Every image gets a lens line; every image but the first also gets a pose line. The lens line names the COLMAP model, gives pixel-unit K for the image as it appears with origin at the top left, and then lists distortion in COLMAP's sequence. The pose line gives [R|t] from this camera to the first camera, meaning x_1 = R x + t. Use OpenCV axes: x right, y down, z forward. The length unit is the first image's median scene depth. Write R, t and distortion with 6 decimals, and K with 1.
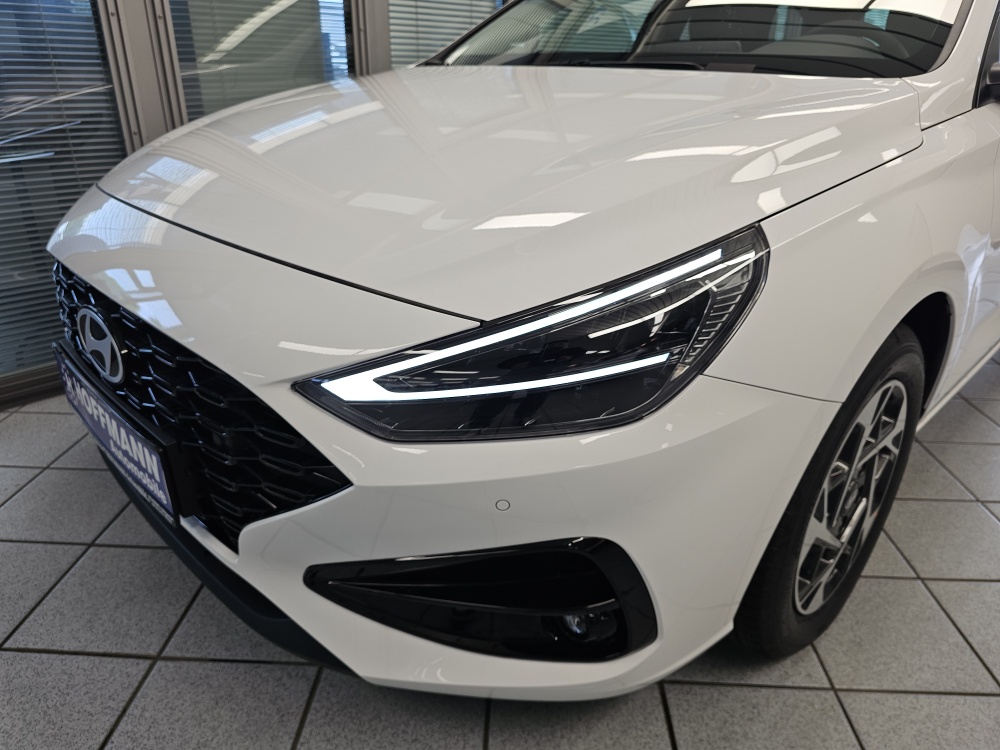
lens RADIAL K [[678.2, 0, 500.0], [0, 678.2, 375.0], [0, 0, 1]] dist [0.007227, -0.003425]
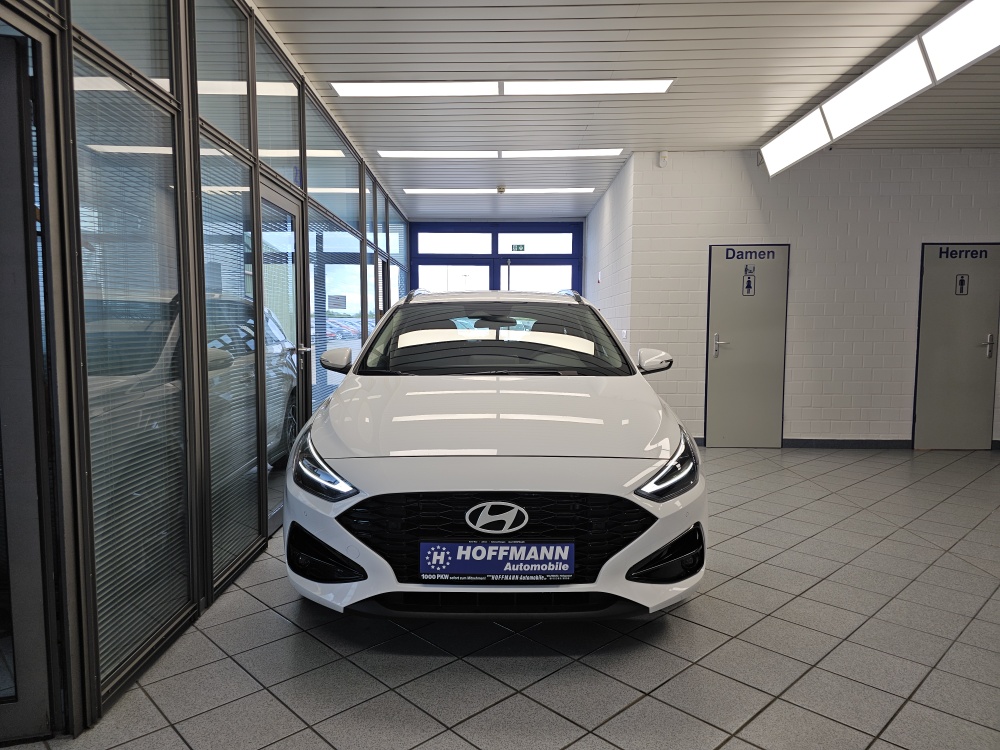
lens RADIAL K [[678.2, 0, 500.0], [0, 678.2, 375.0], [0, 0, 1]] dist [0.007227, -0.003425]
pose [[0.689714, -0.068934, 0.720793, -2.629986], [0.302588, 0.931810, -0.200426, -0.040602], [-0.657827, 0.356340, 0.663541, -0.701437]]
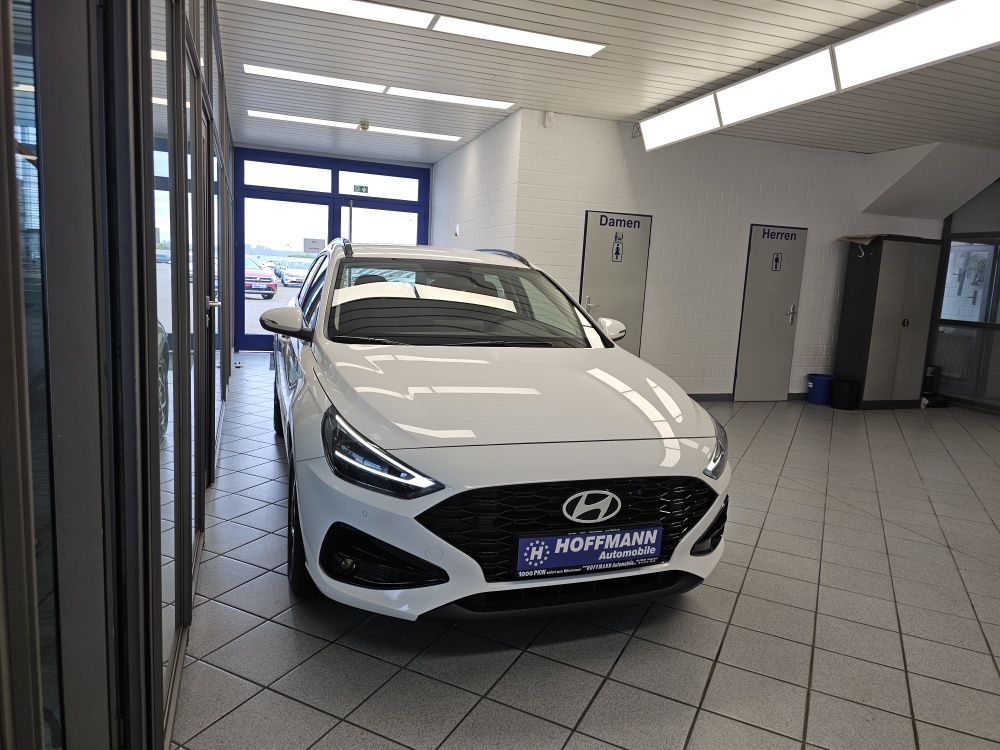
lens RADIAL K [[671.5, 0, 505.0], [0, 671.5, 366.5], [0, 0, 1]] dist [0.036842, -0.002908]
pose [[0.393133, -0.120862, 0.911504, -3.170119], [0.326176, 0.945184, -0.015352, -0.638874], [-0.859684, 0.303346, 0.411005, 0.356272]]
